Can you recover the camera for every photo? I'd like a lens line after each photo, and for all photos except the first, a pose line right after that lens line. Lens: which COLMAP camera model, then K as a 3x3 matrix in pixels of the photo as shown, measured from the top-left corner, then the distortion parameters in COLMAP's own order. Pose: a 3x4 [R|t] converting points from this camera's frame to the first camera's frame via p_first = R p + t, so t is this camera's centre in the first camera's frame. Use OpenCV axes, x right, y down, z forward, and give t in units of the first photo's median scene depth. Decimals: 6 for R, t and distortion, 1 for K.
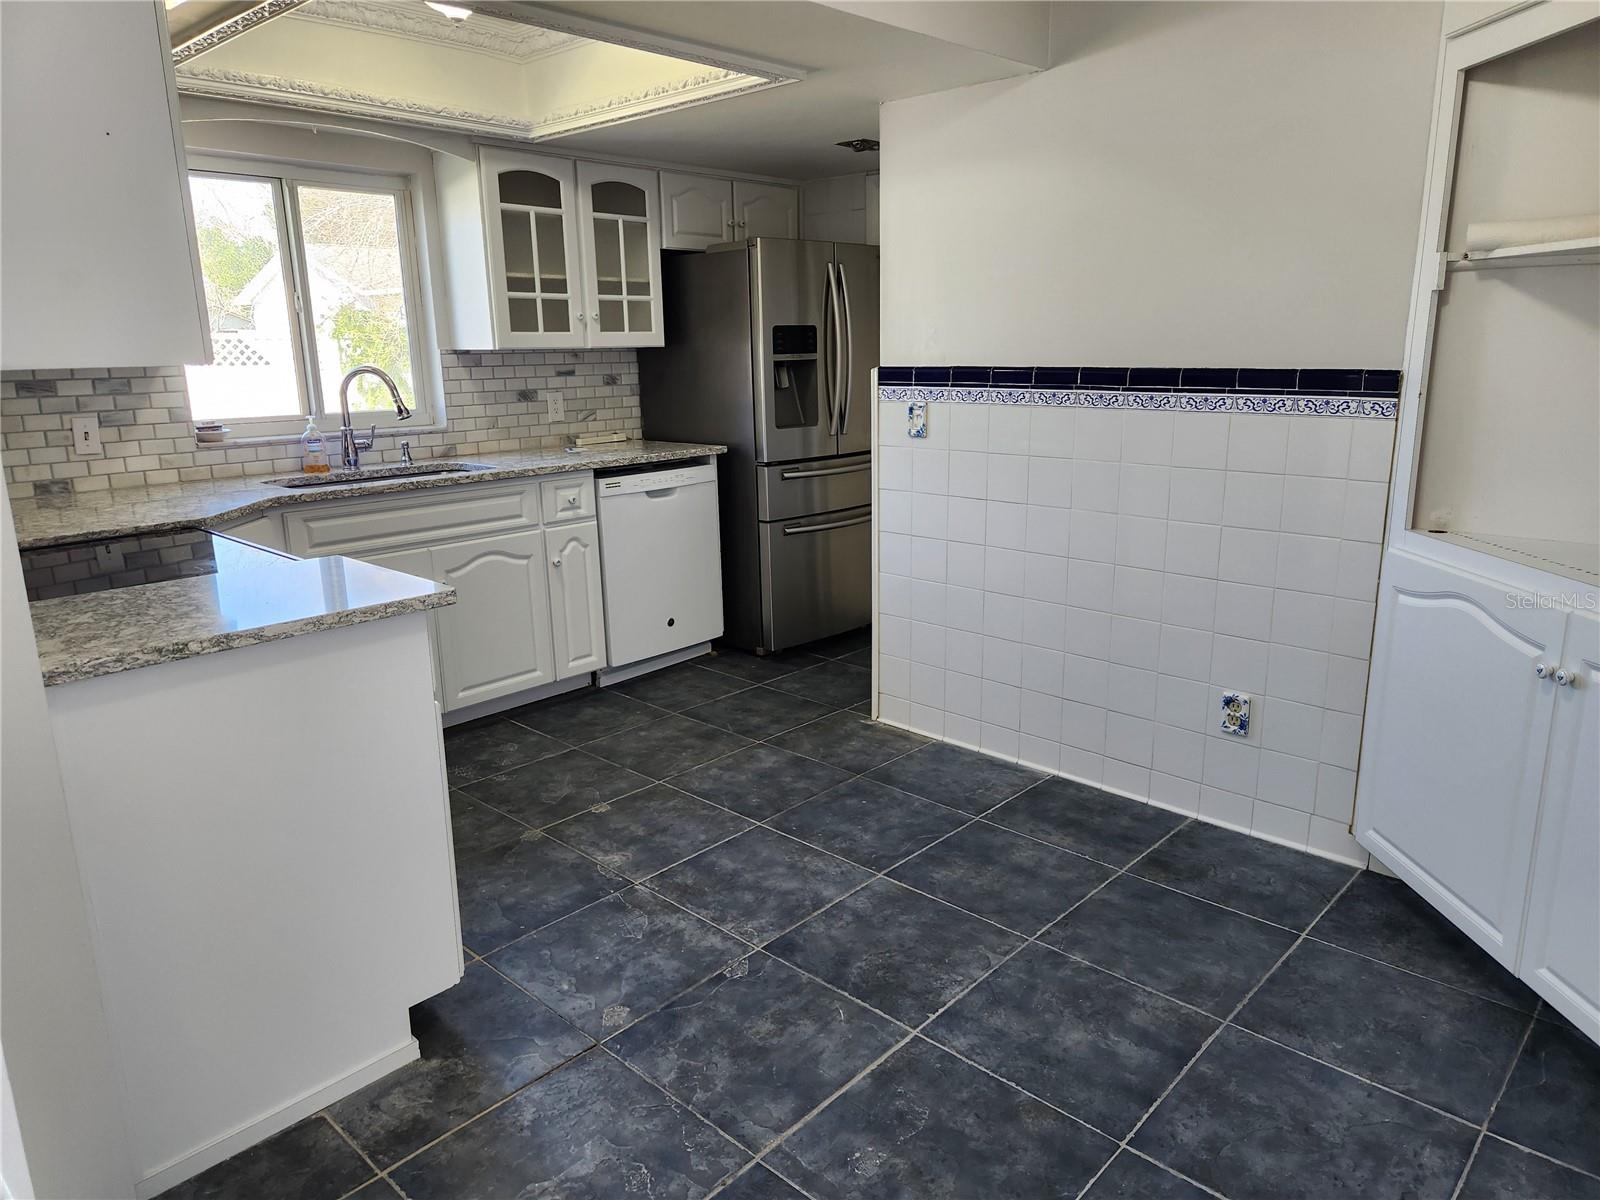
lens RADIAL K [[1081.0, 0, 797.2], [0, 1081.0, 586.3], [0, 0, 1]] dist [0.068848, -0.017290]
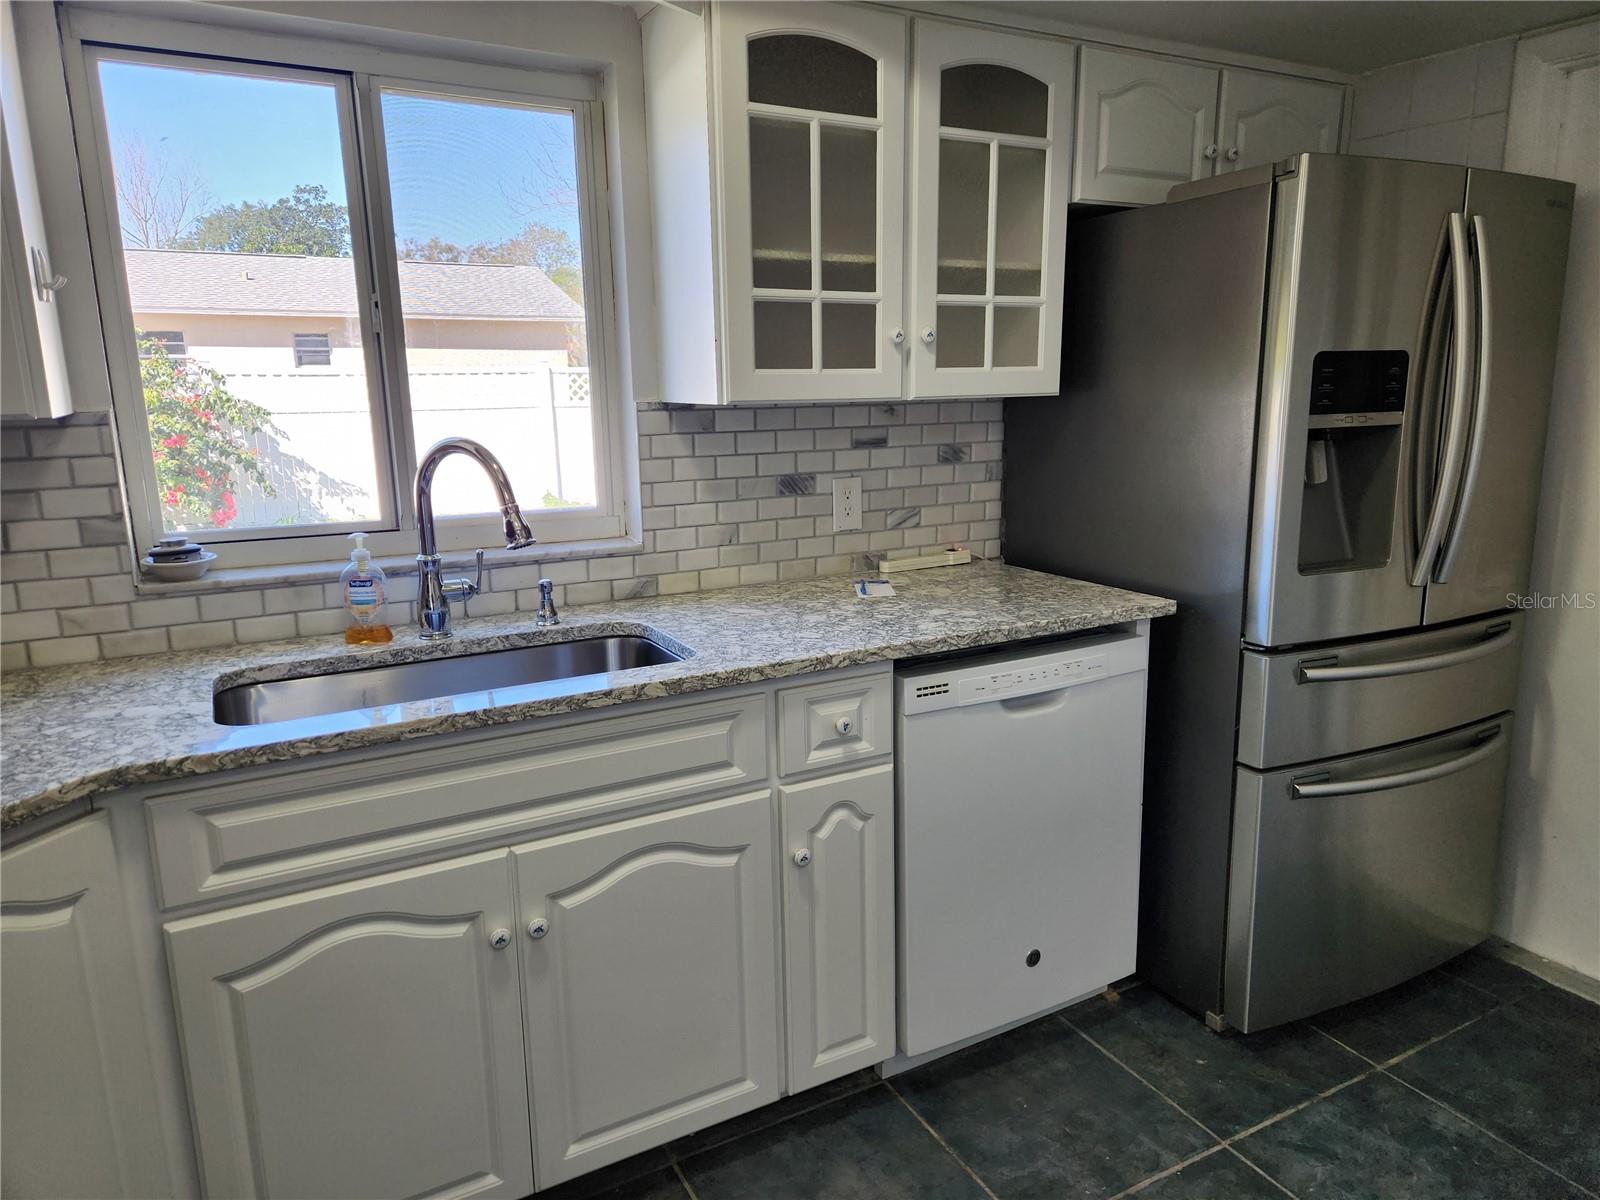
lens RADIAL K [[1081.0, 0, 812.8], [0, 1081.0, 615.0], [0, 0, 1]] dist [0.068848, -0.017290]
pose [[0.952880, 0.072138, -0.294647, -0.079922], [-0.072720, 0.997312, 0.008996, -0.122502], [0.294504, 0.012854, 0.955564, 0.513127]]
